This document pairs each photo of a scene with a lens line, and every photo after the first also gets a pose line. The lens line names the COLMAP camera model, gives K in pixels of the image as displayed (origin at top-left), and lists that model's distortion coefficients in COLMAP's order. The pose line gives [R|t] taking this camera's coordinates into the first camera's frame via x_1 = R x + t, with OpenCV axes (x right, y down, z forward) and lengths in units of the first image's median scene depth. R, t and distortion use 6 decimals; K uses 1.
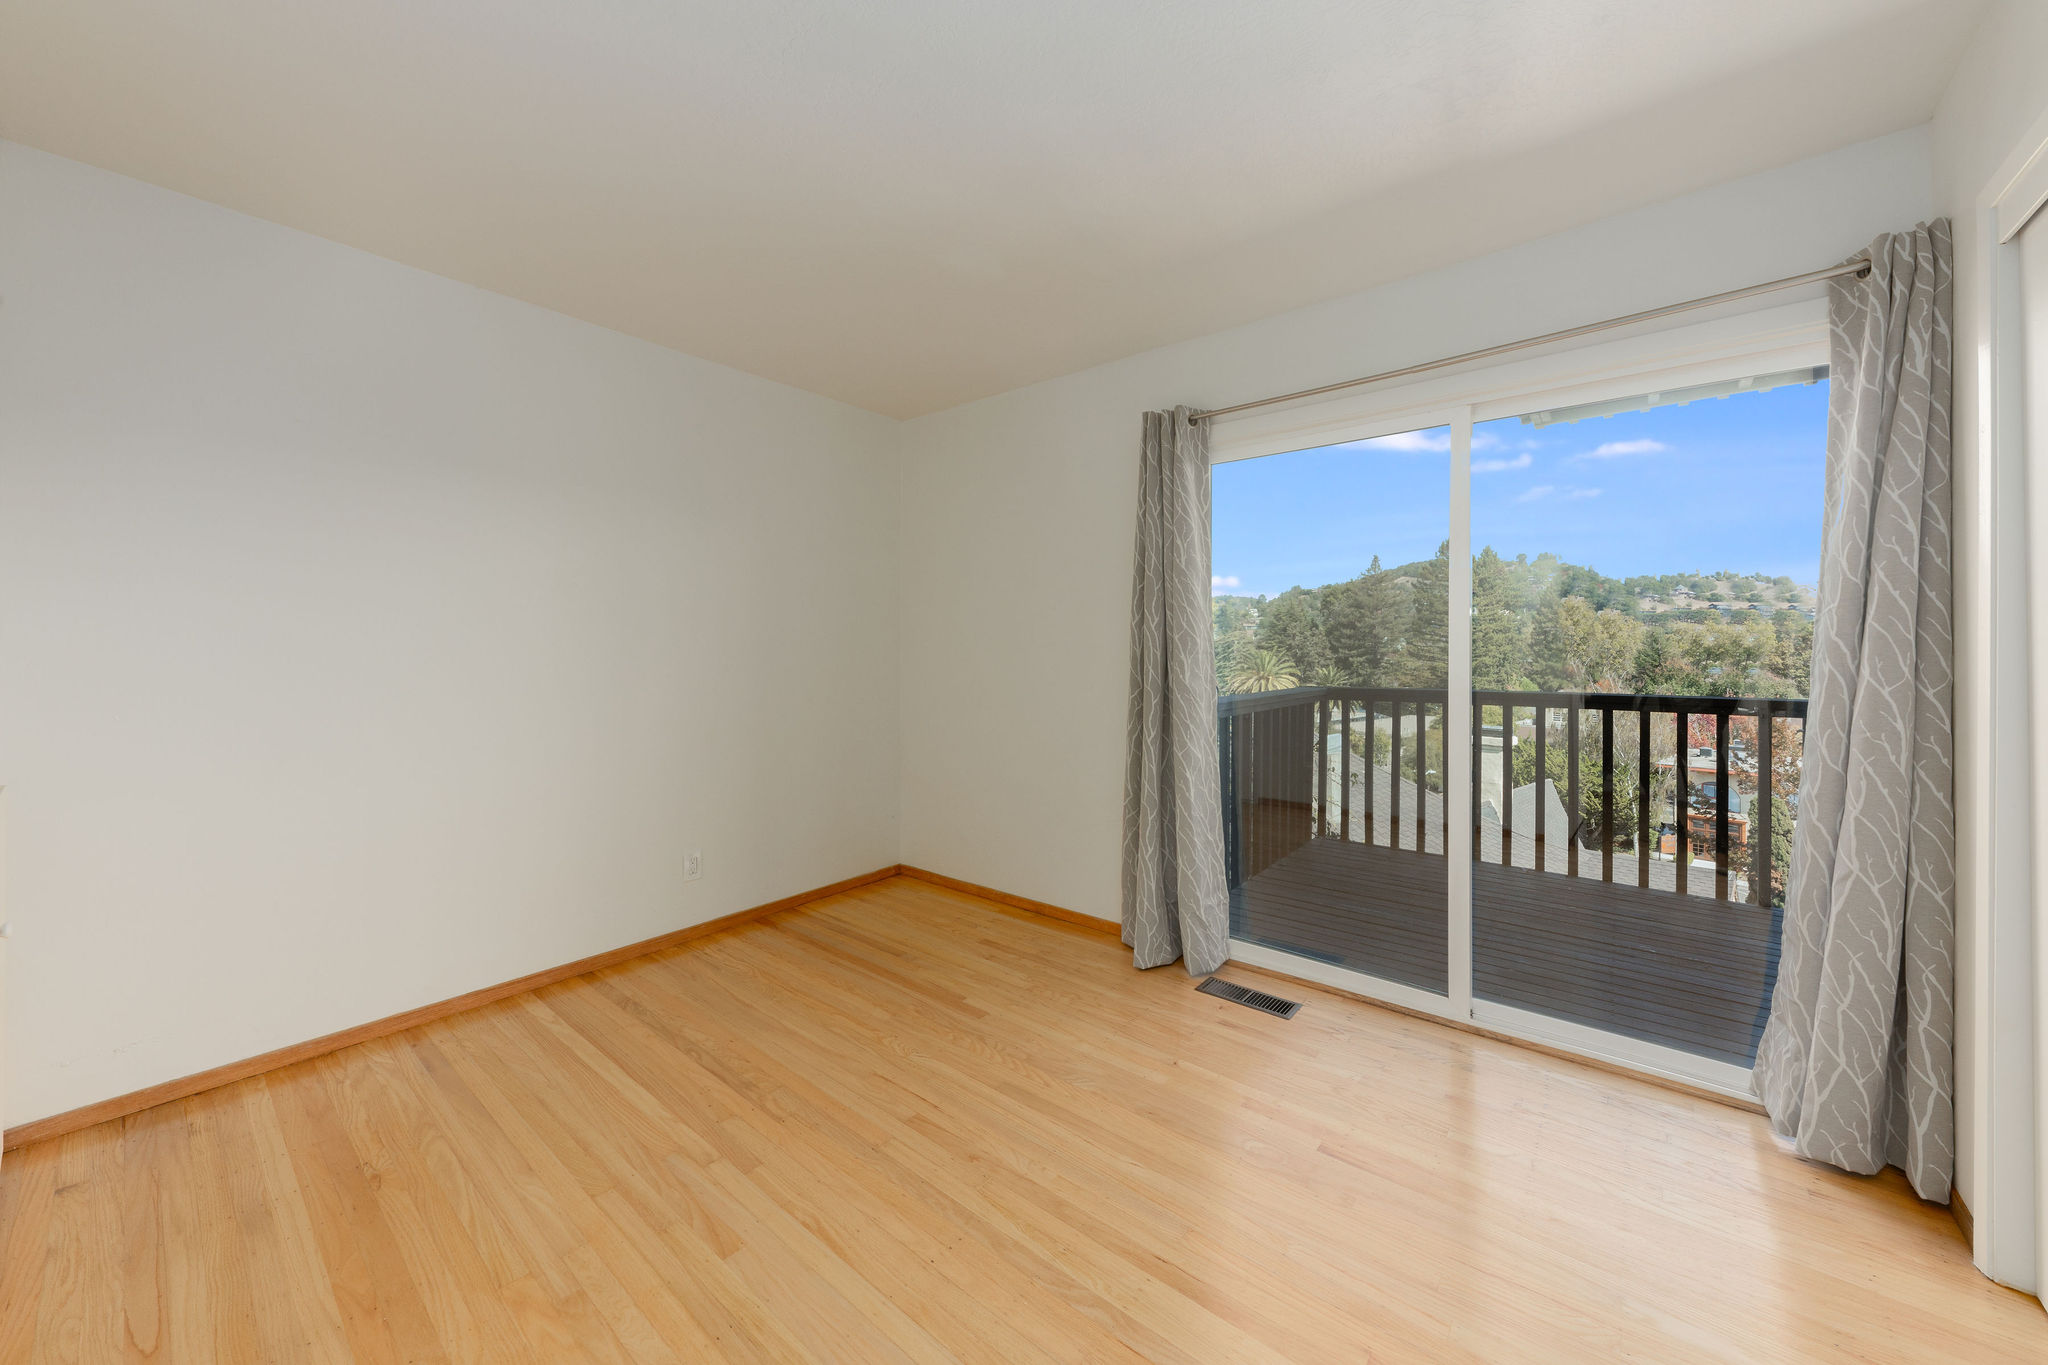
lens RADIAL K [[706.6, 0, 1030.2], [0, 706.6, 648.2], [0, 0, 1]] dist [-0.000027, 0.000083]
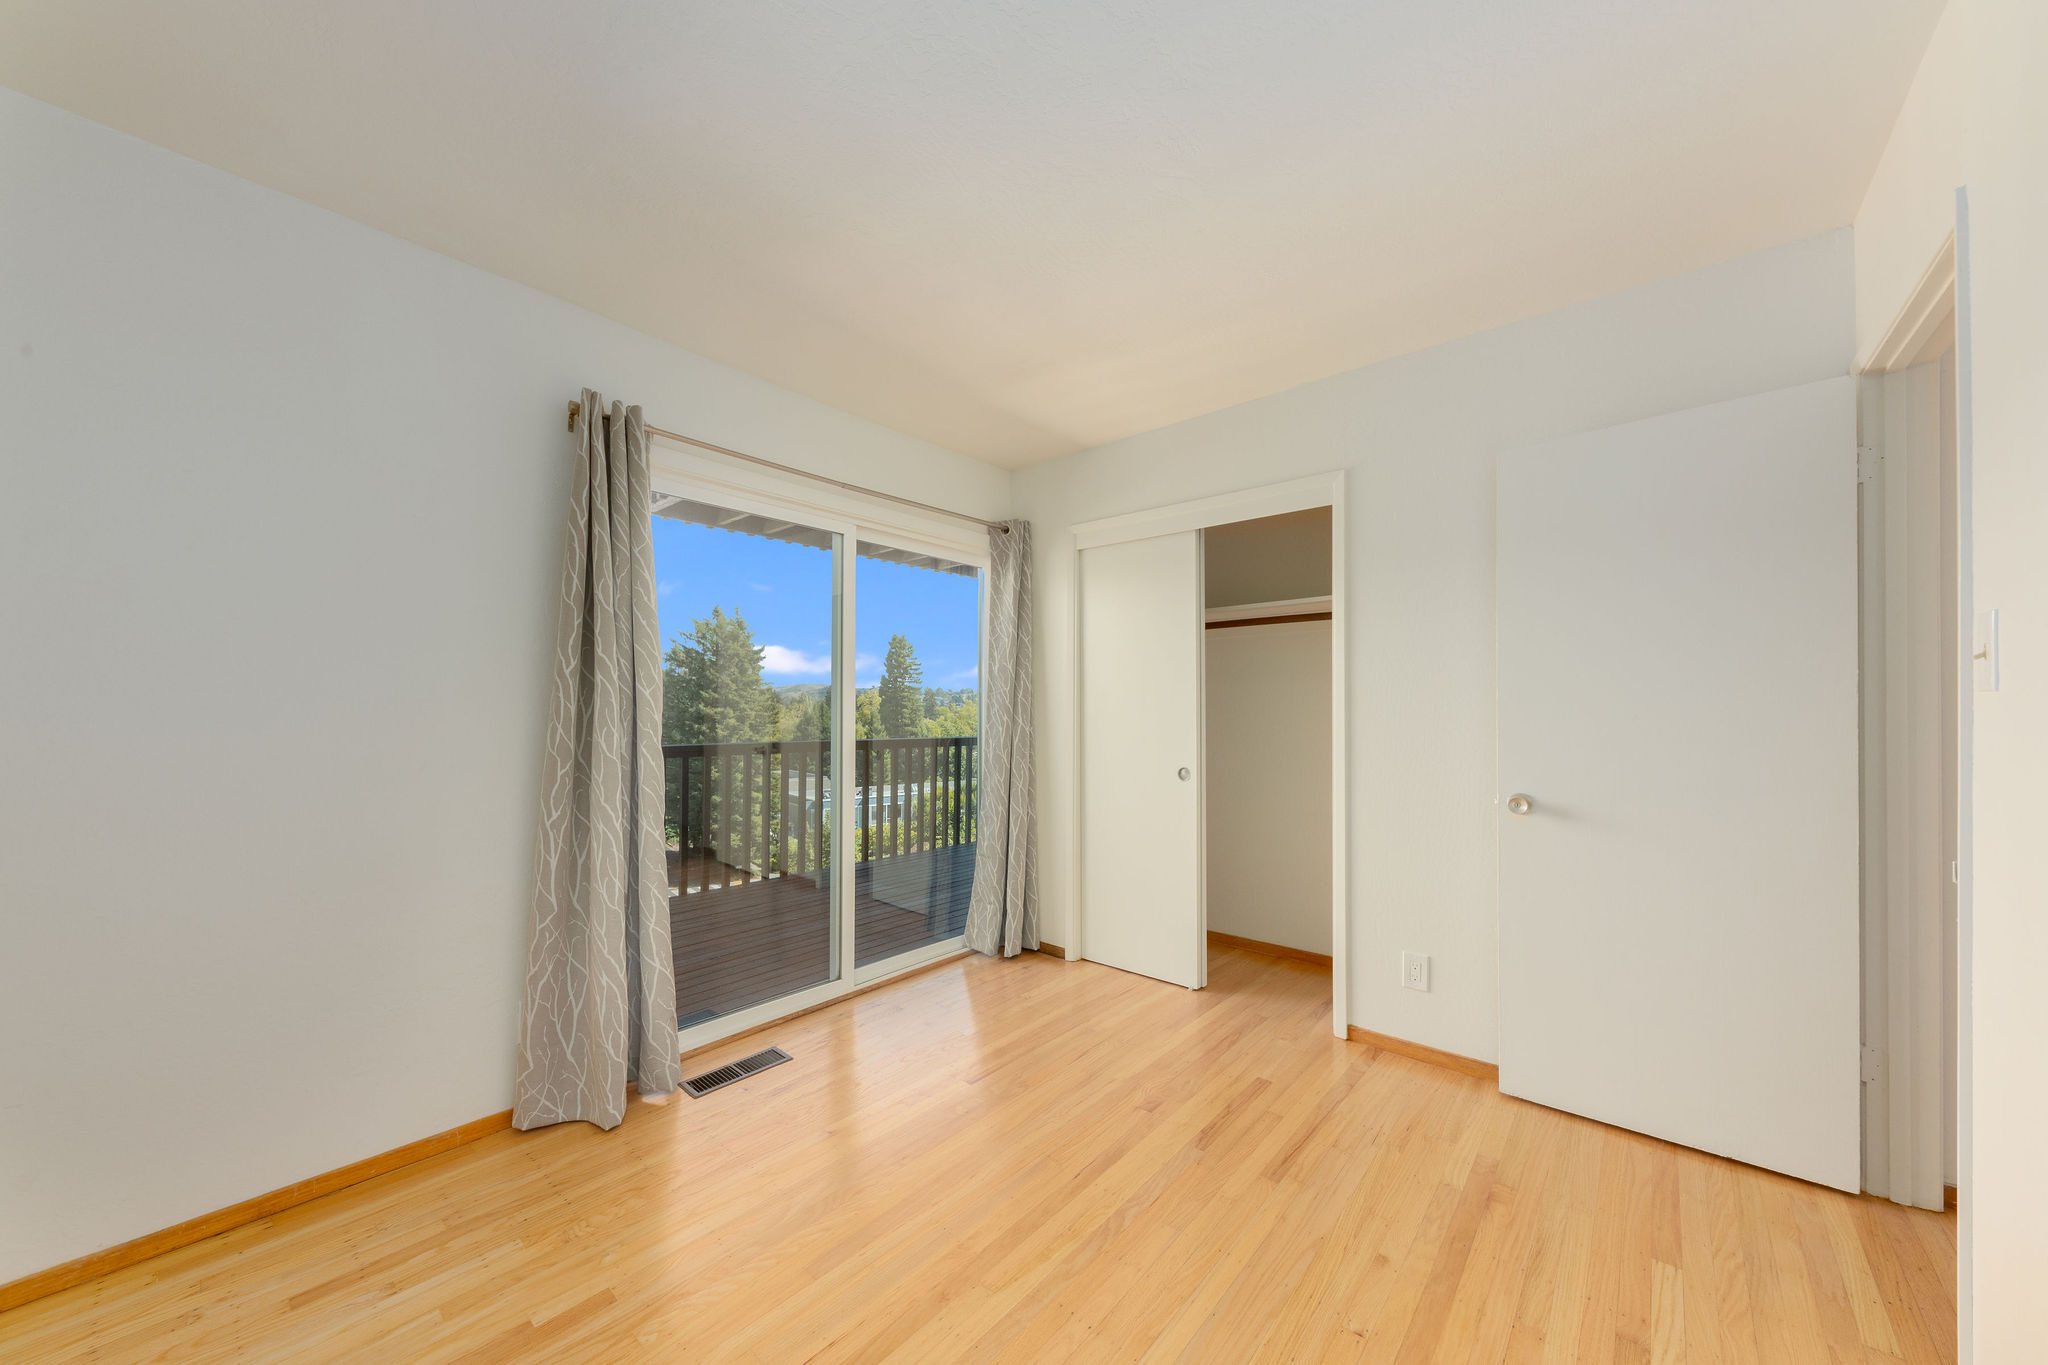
lens RADIAL K [[734.1, 0, 1008.4], [0, 734.1, 675.4], [0, 0, 1]] dist [-0.000558, -0.000010]
pose [[0.041193, 0.056680, 0.997542, -0.069383], [0.001343, 0.998386, -0.056783, 0.003753], [-0.999150, 0.003679, 0.041050, 0.064023]]
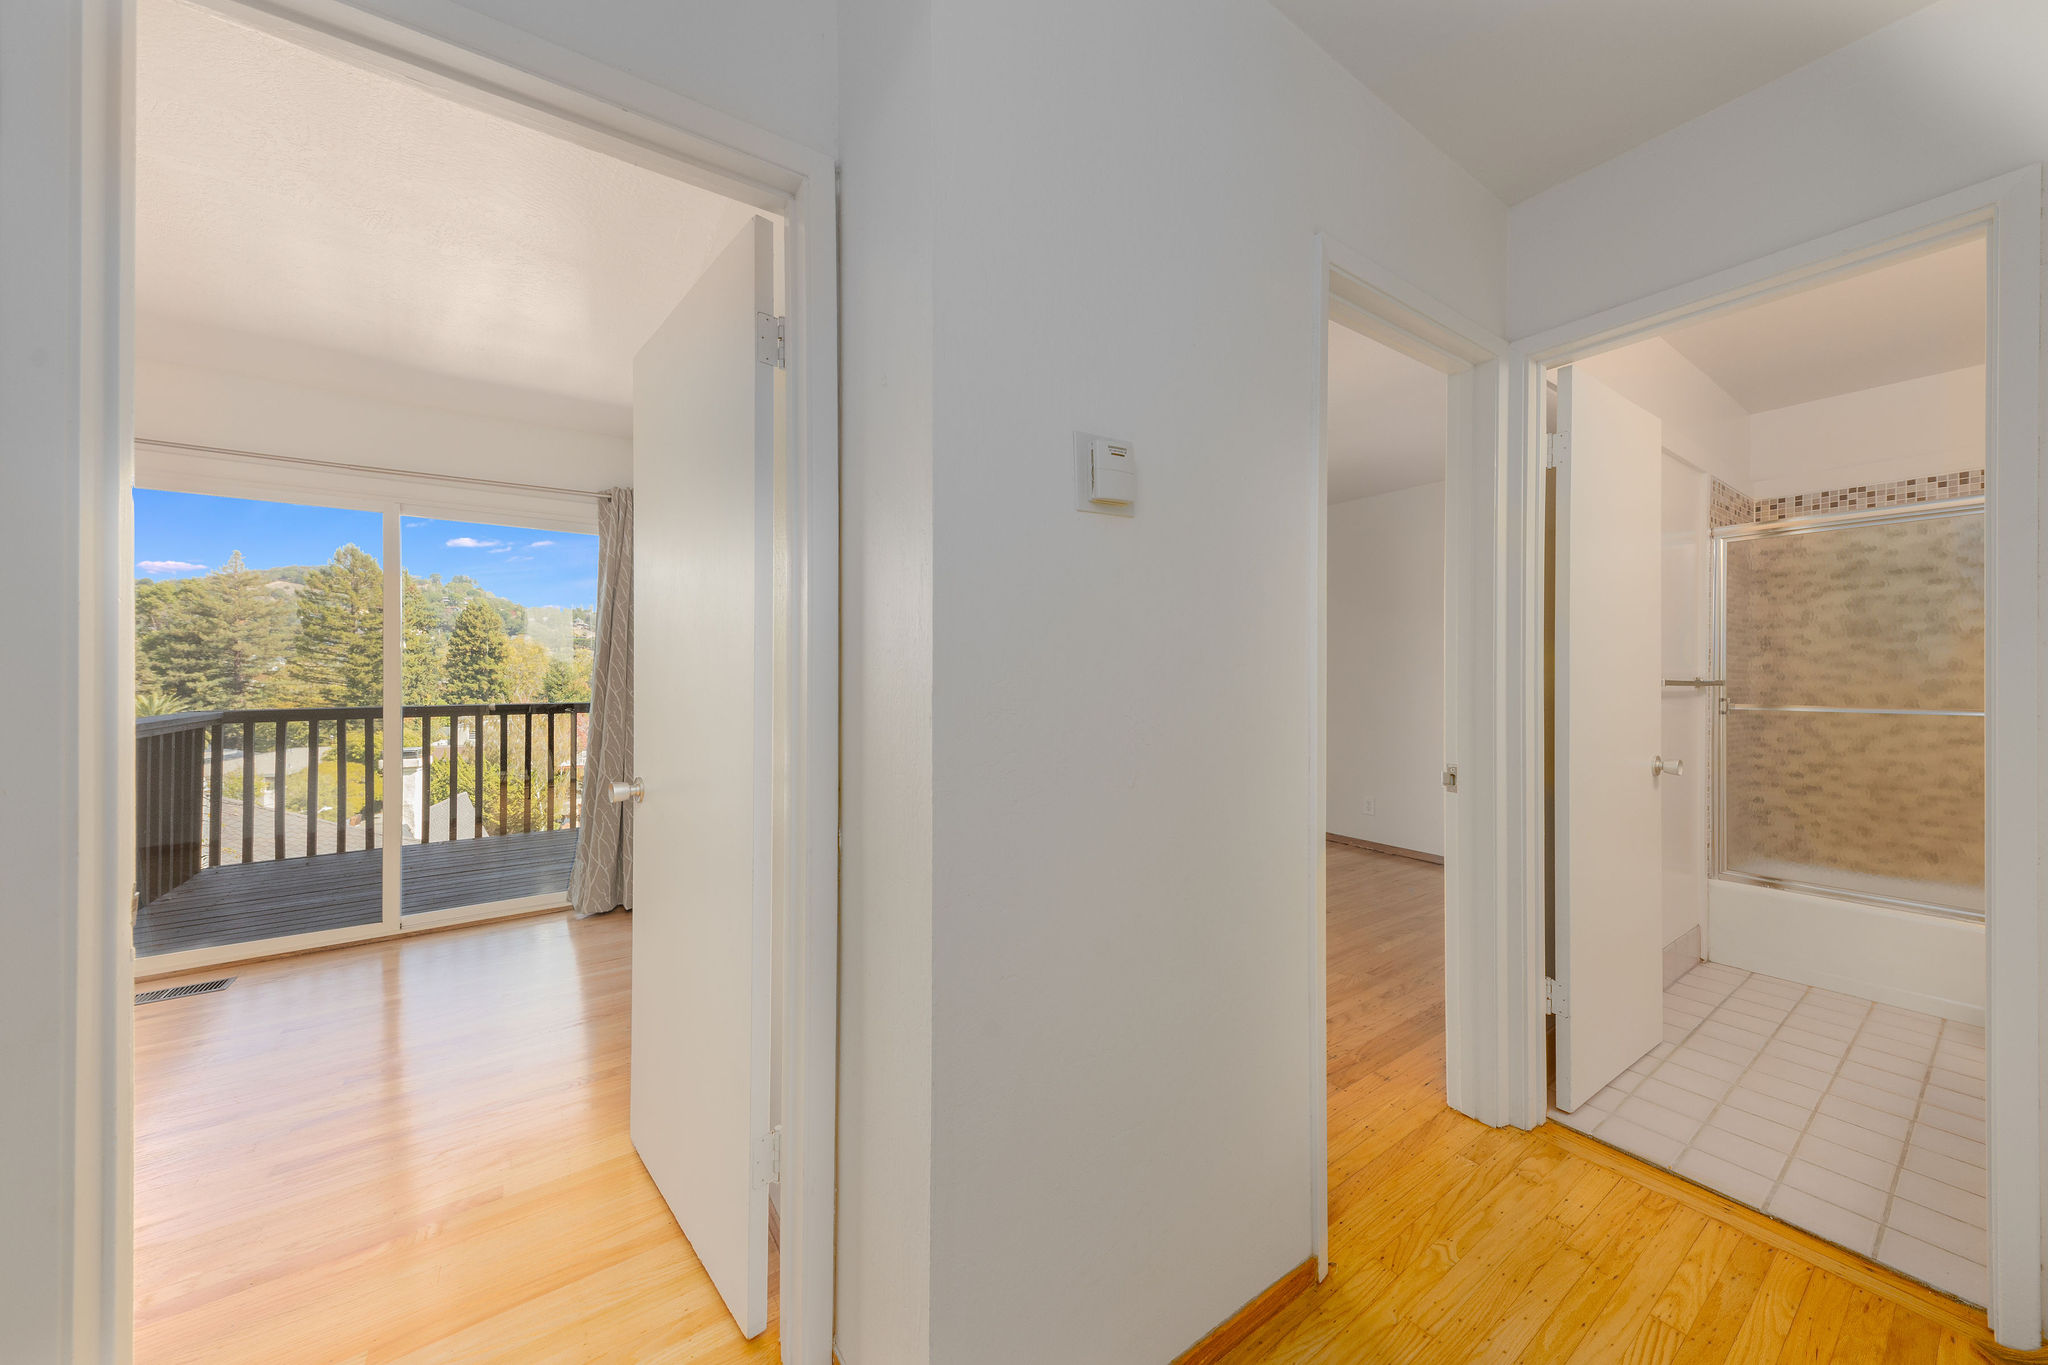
lens RADIAL K [[692.3, 0, 1018.9], [0, 692.3, 671.1], [0, 0, 1]] dist [-0.000047, 0.000041]
pose [[0.259911, 0.000513, 0.965632, -0.036960], [-0.002378, 0.999997, 0.000109, 0.000813], [-0.965630, -0.002325, 0.259912, -0.051799]]
